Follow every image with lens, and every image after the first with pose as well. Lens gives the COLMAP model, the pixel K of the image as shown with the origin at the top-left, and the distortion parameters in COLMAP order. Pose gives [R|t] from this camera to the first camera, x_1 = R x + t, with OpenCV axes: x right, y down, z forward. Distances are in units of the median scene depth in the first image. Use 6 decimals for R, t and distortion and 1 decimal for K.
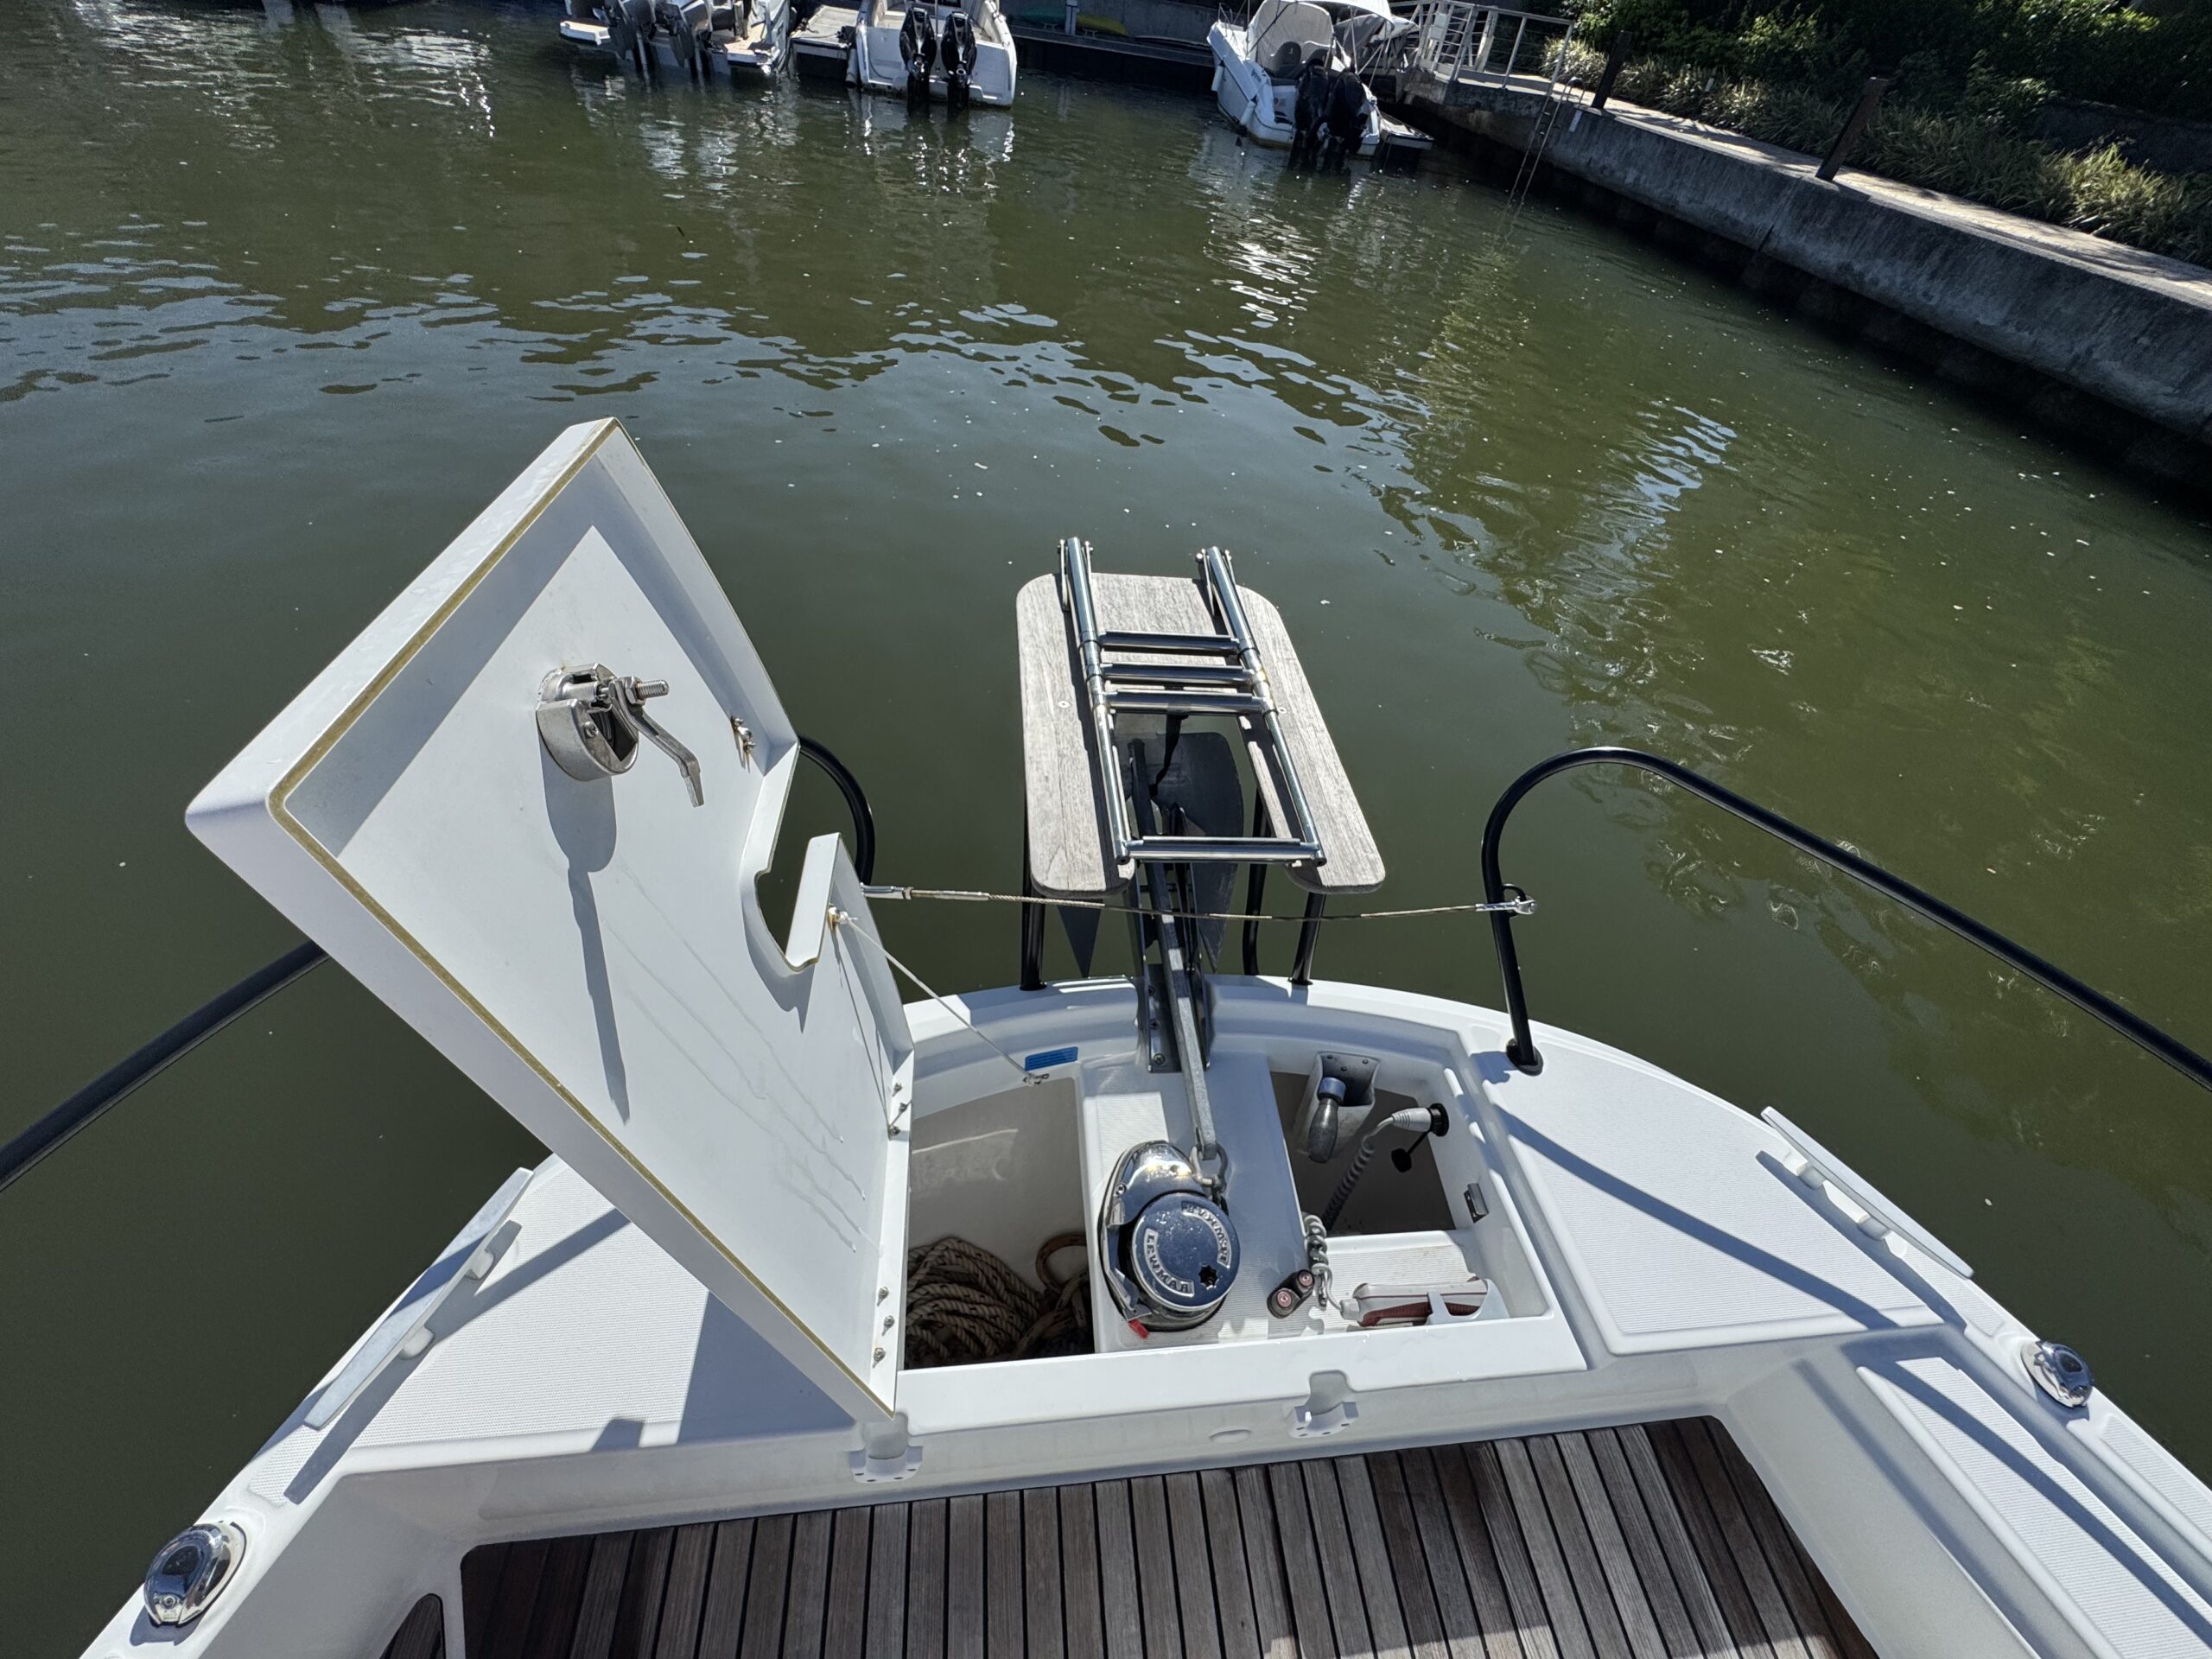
lens RADIAL K [[880.1, 0, 1097.8], [0, 880.1, 841.2], [0, 0, 1]] dist [-0.006460, 0.001057]
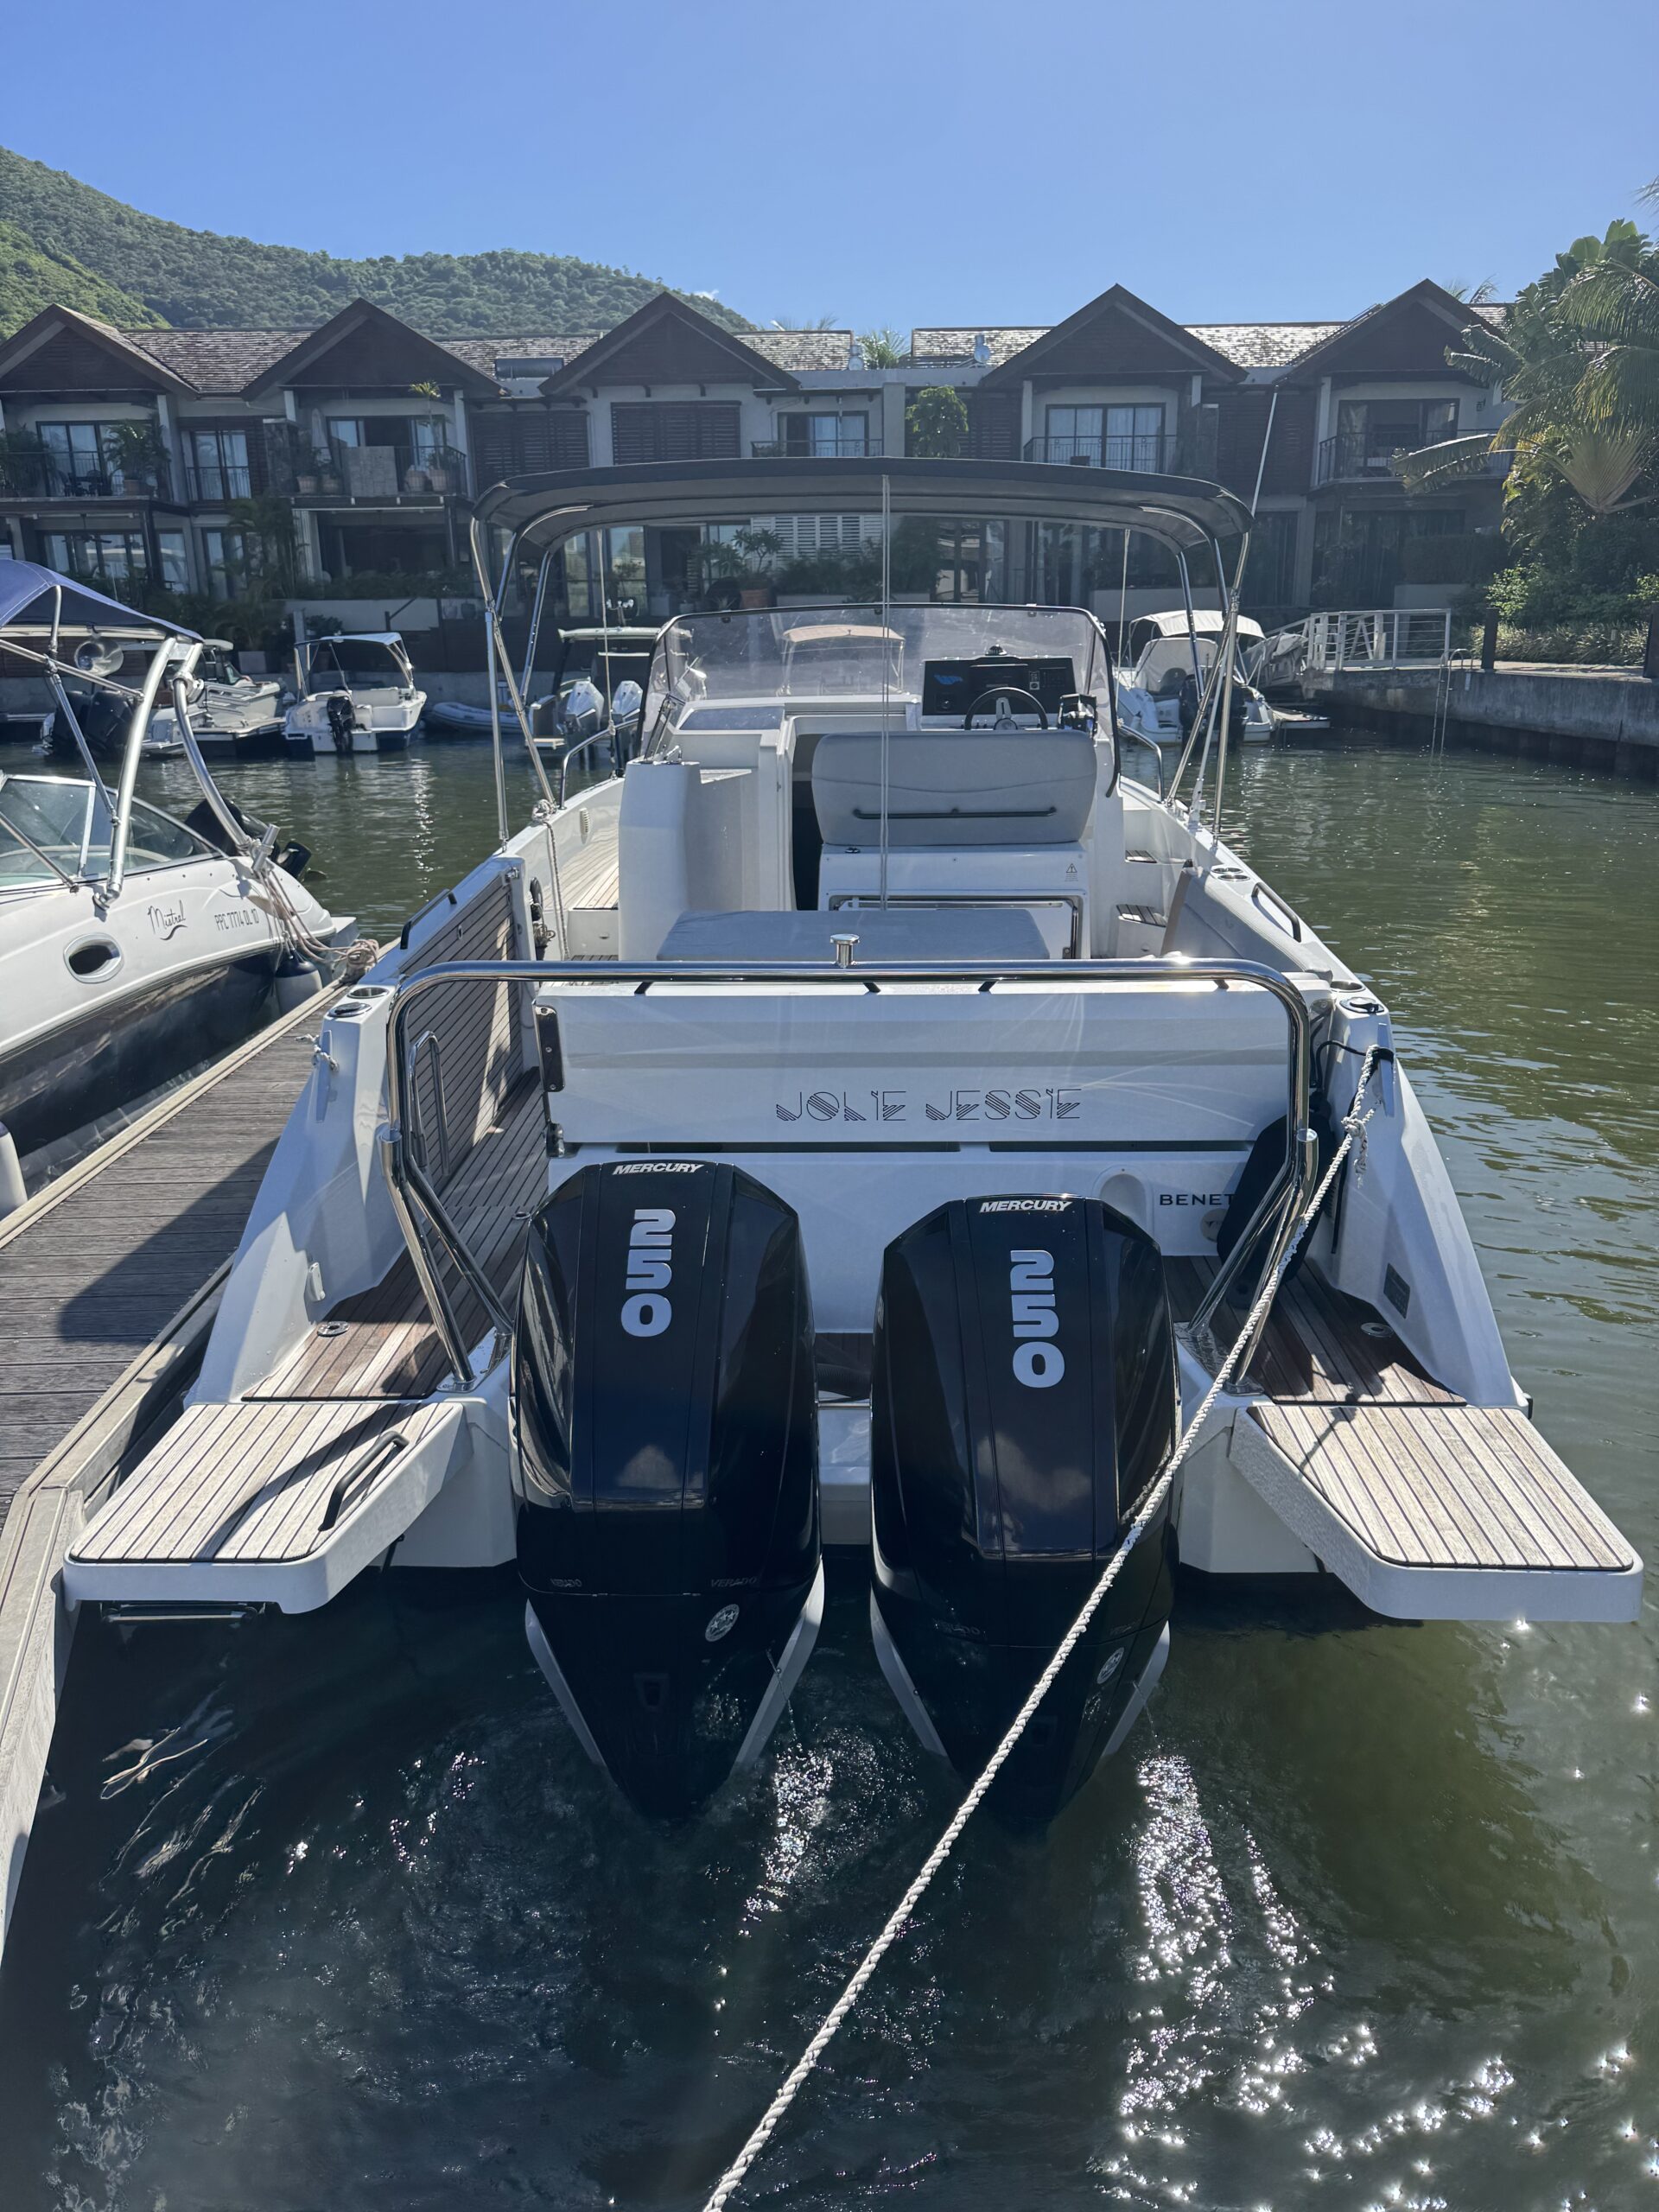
lens RADIAL K [[1546.4, 0, 829.9], [0, 1546.4, 1141.5], [0, 0, 1]] dist [0.018952, -0.028469]
pose [[0.980158, -0.093717, -0.174665, 0.103731], [-0.000471, 0.880069, -0.474846, 0.509387], [0.198218, 0.465506, 0.862562, -0.451293]]
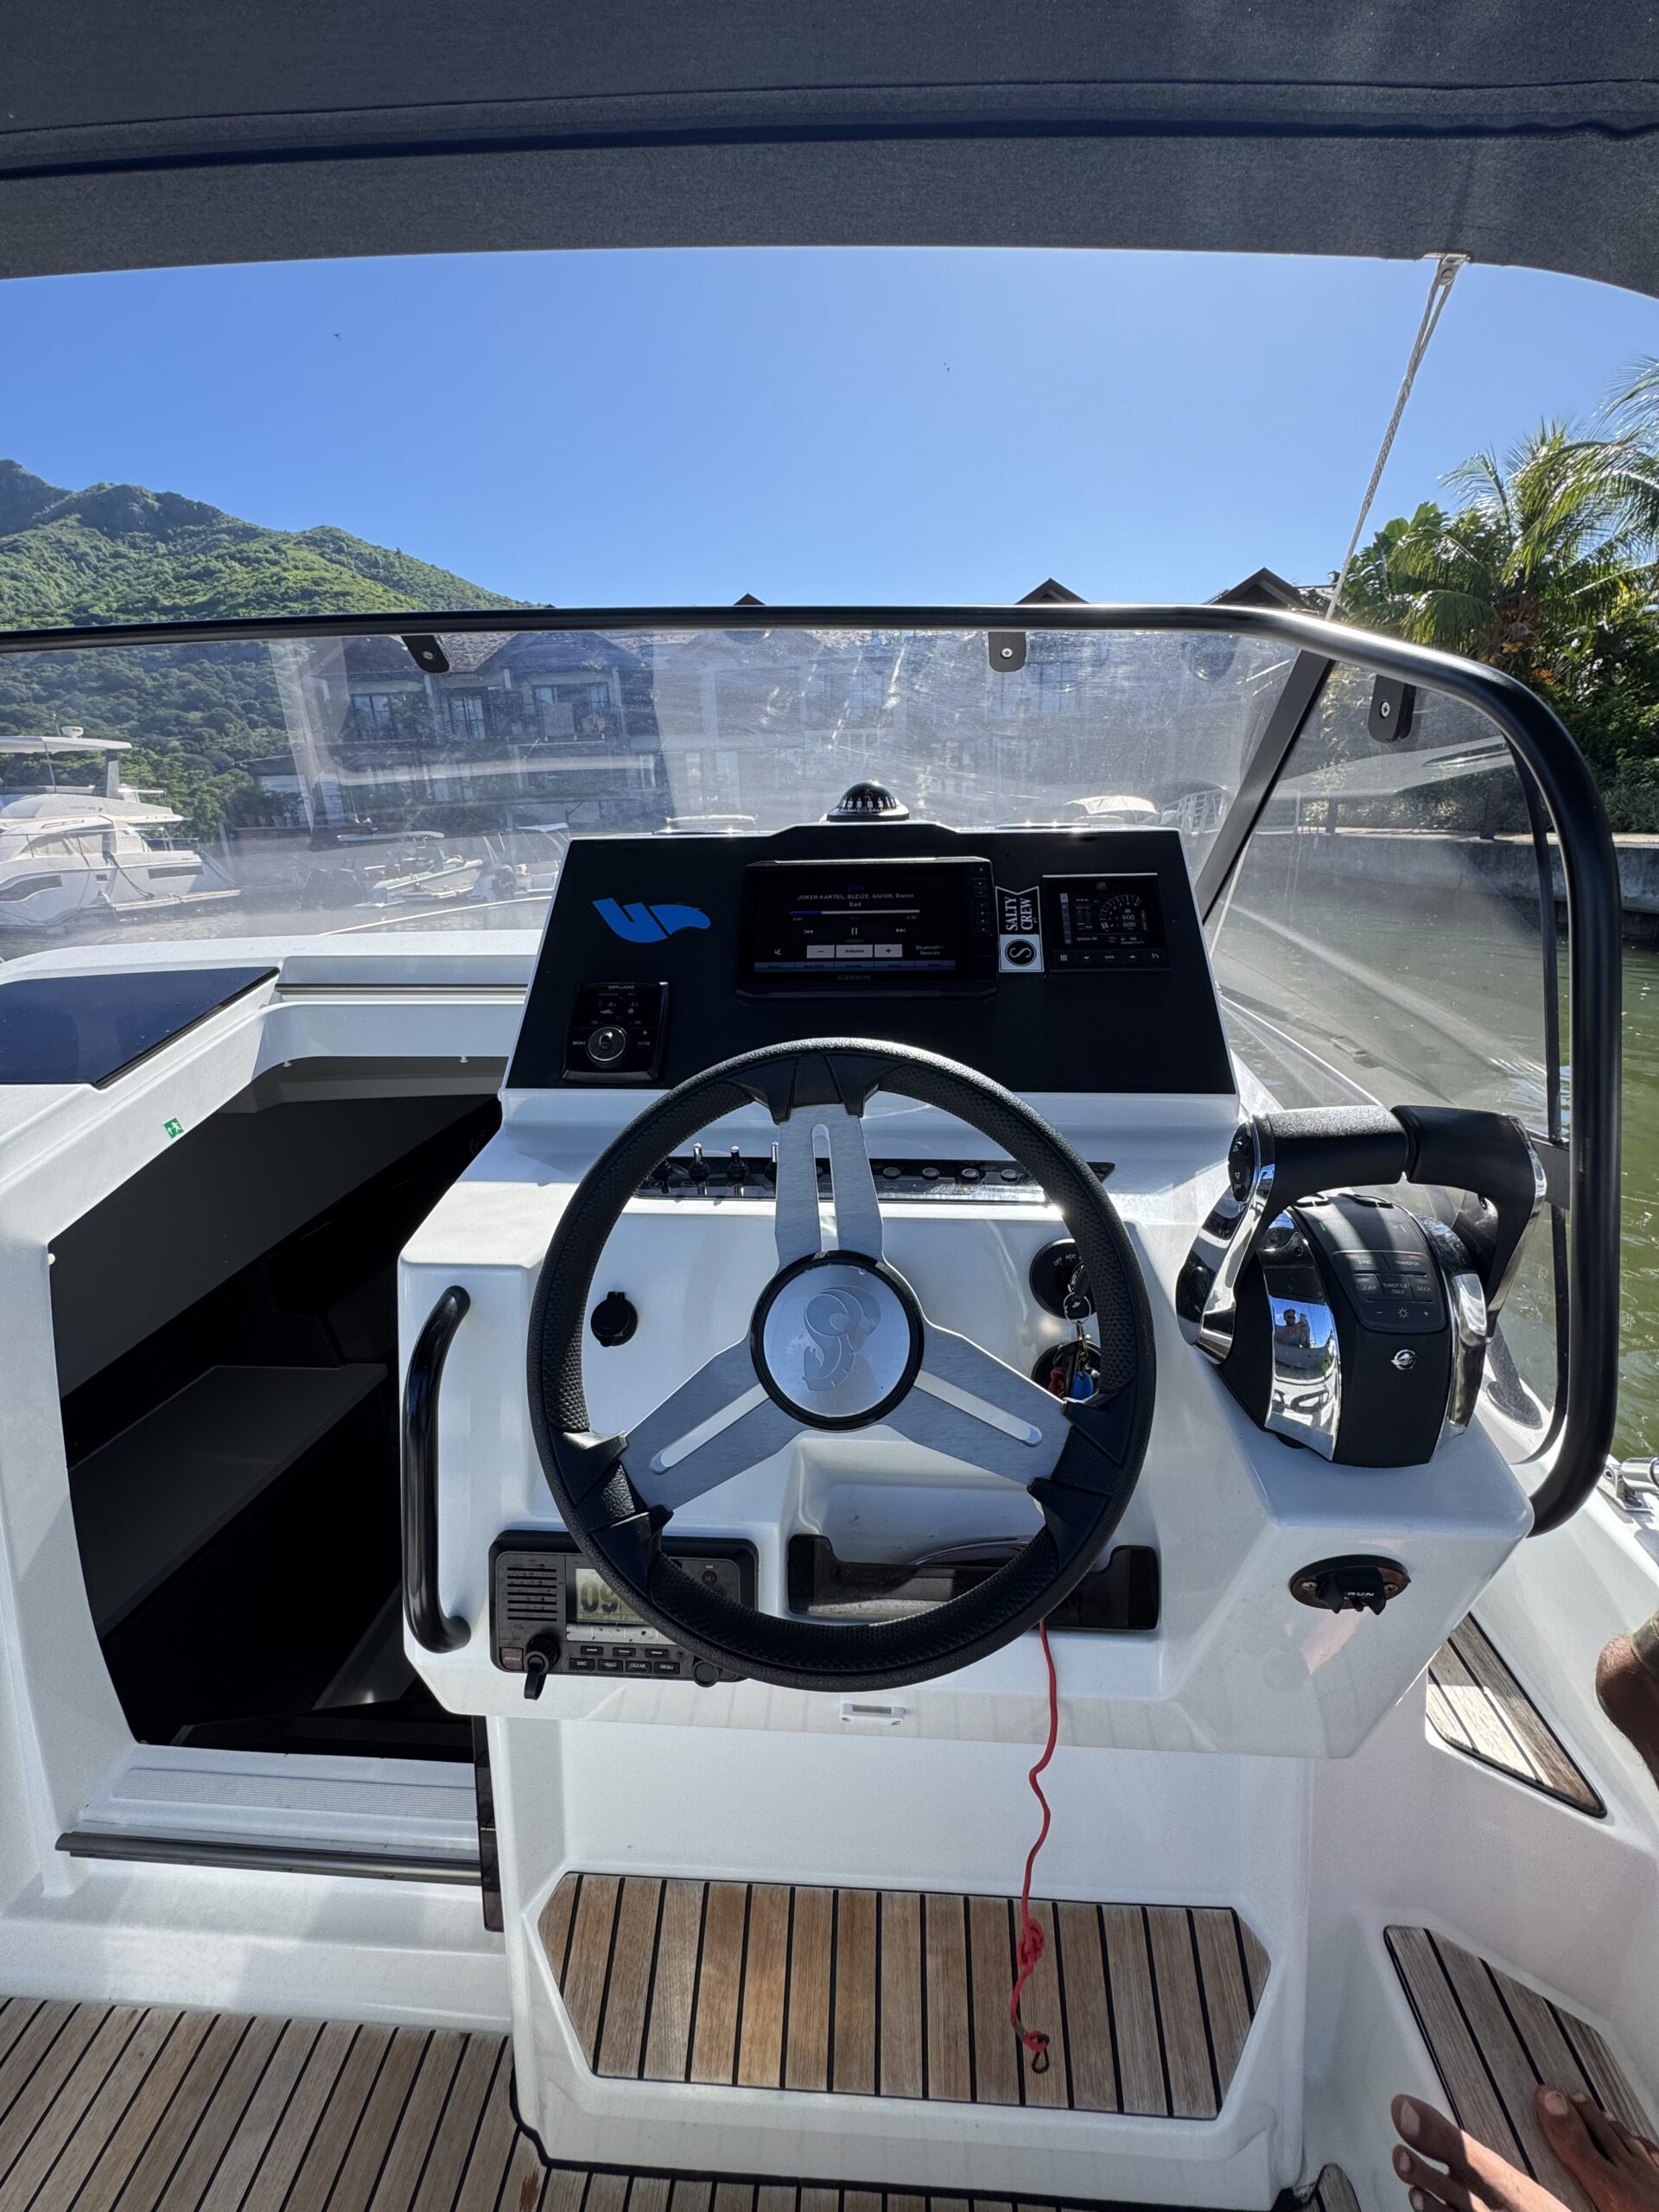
lens RADIAL K [[880.1, 0, 829.4], [0, 880.1, 1115.2], [0, 0, 1]] dist [-0.006460, 0.001057]
pose [[0.968898, -0.094626, -0.228655, 0.096737], [-0.024287, 0.883179, -0.468407, 0.209674], [0.246267, 0.459392, 0.853412, -0.153748]]
